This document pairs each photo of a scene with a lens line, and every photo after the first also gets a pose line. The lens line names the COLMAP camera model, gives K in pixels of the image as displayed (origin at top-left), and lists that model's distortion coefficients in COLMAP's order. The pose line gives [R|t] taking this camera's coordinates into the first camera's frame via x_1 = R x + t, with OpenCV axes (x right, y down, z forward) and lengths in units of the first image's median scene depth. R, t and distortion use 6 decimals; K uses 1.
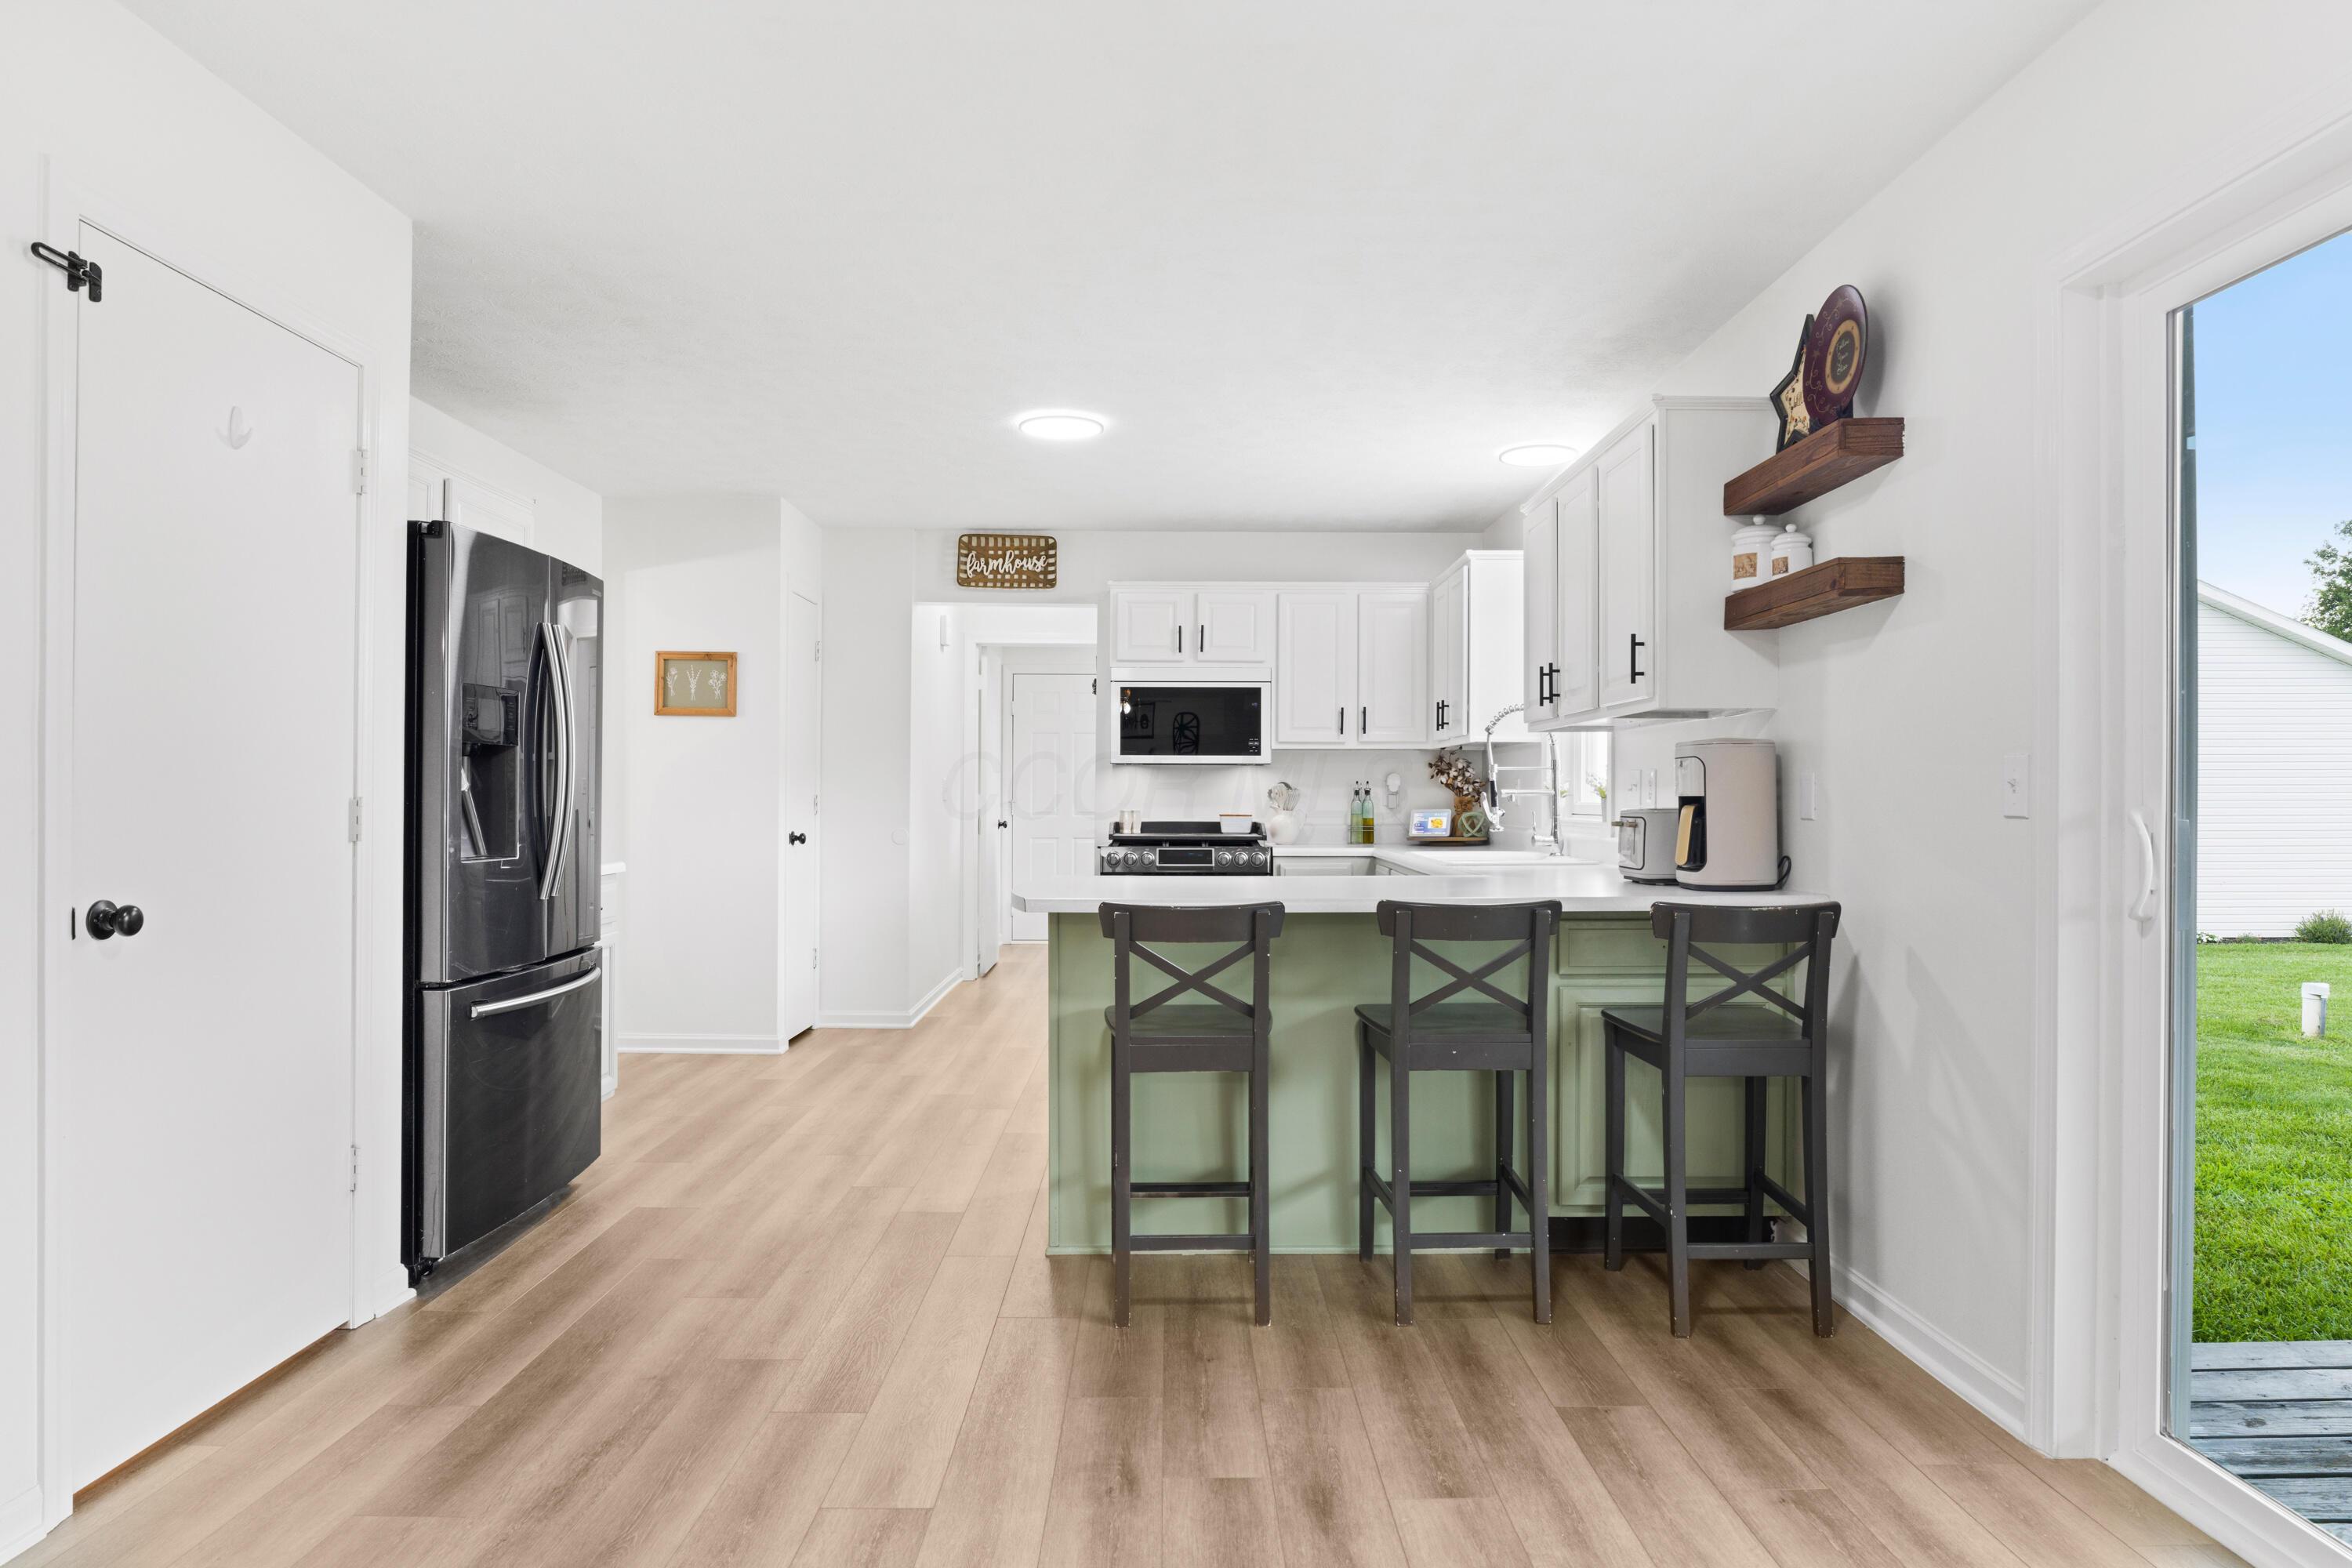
lens RADIAL K [[1402.1, 0, 1159.2], [0, 1402.1, 787.8], [0, 0, 1]] dist [0.004940, 0.000104]
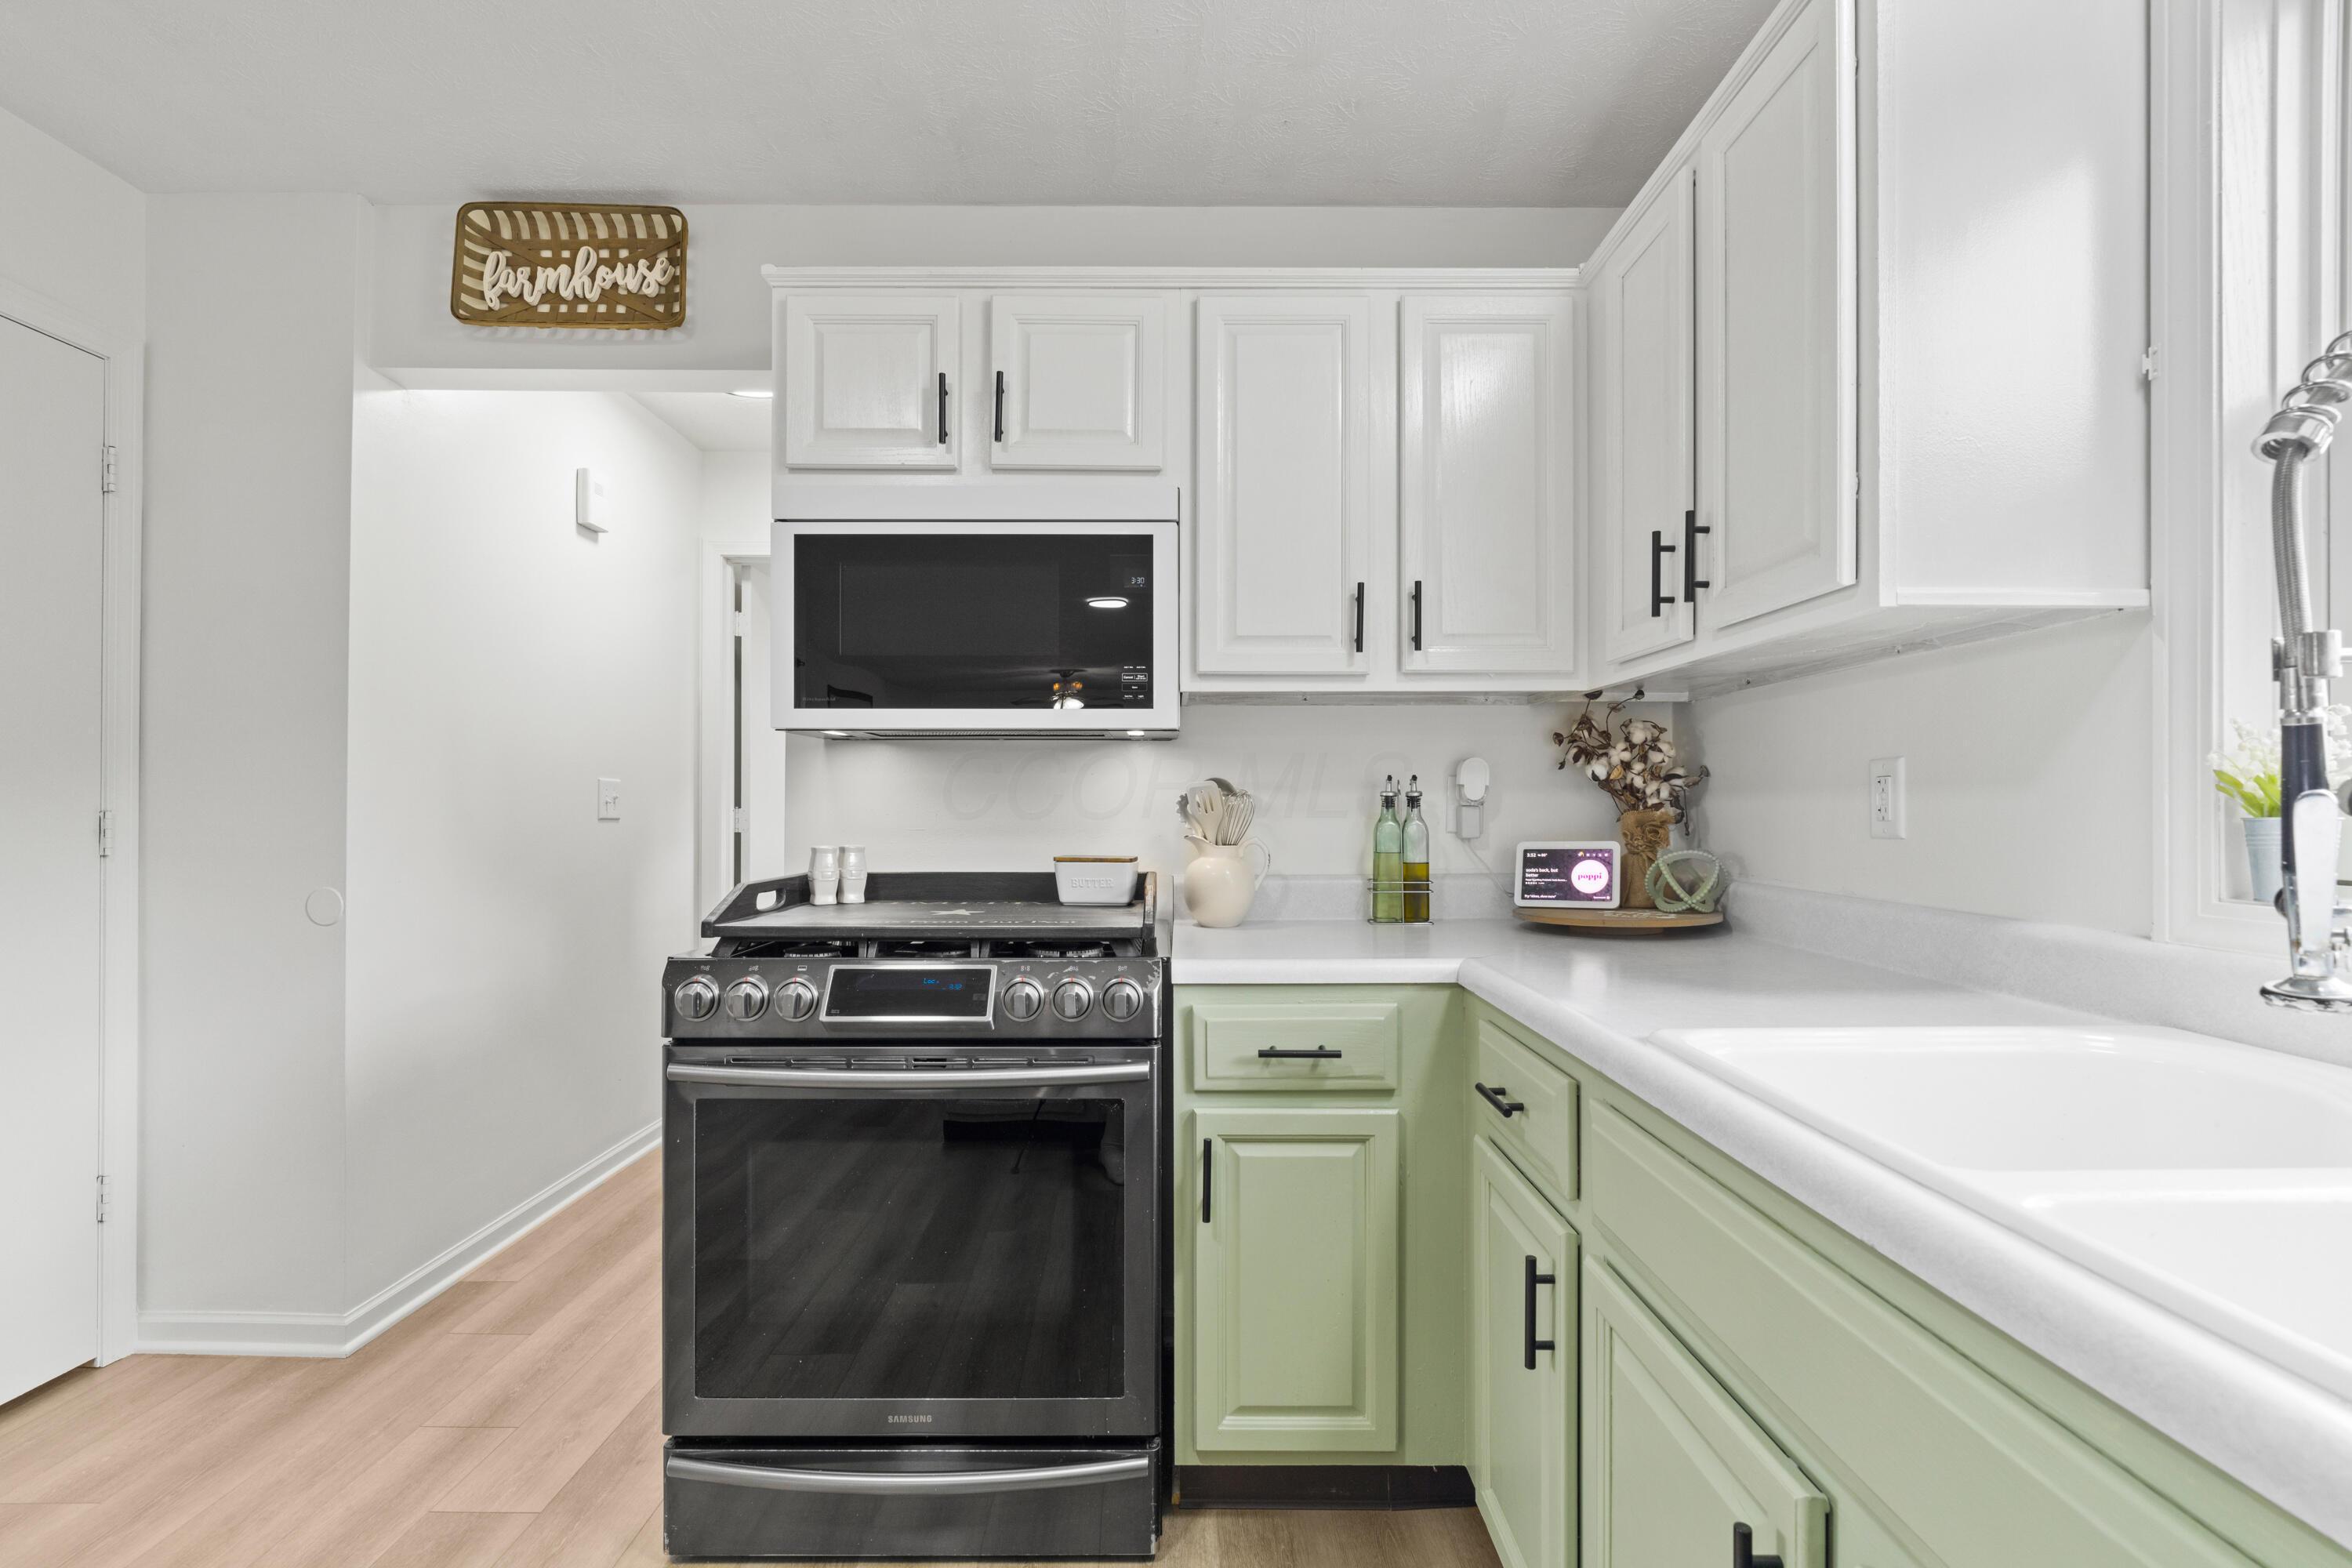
lens RADIAL K [[1077.6, 0, 1178.7], [0, 1077.6, 786.5], [0, 0, 1]] dist [-0.005779, 0.002207]
pose [[0.999891, -0.002023, 0.014596, 0.072941], [0.002235, 0.999892, -0.014516, 0.003239], [-0.014565, 0.014547, 0.999788, 0.676185]]
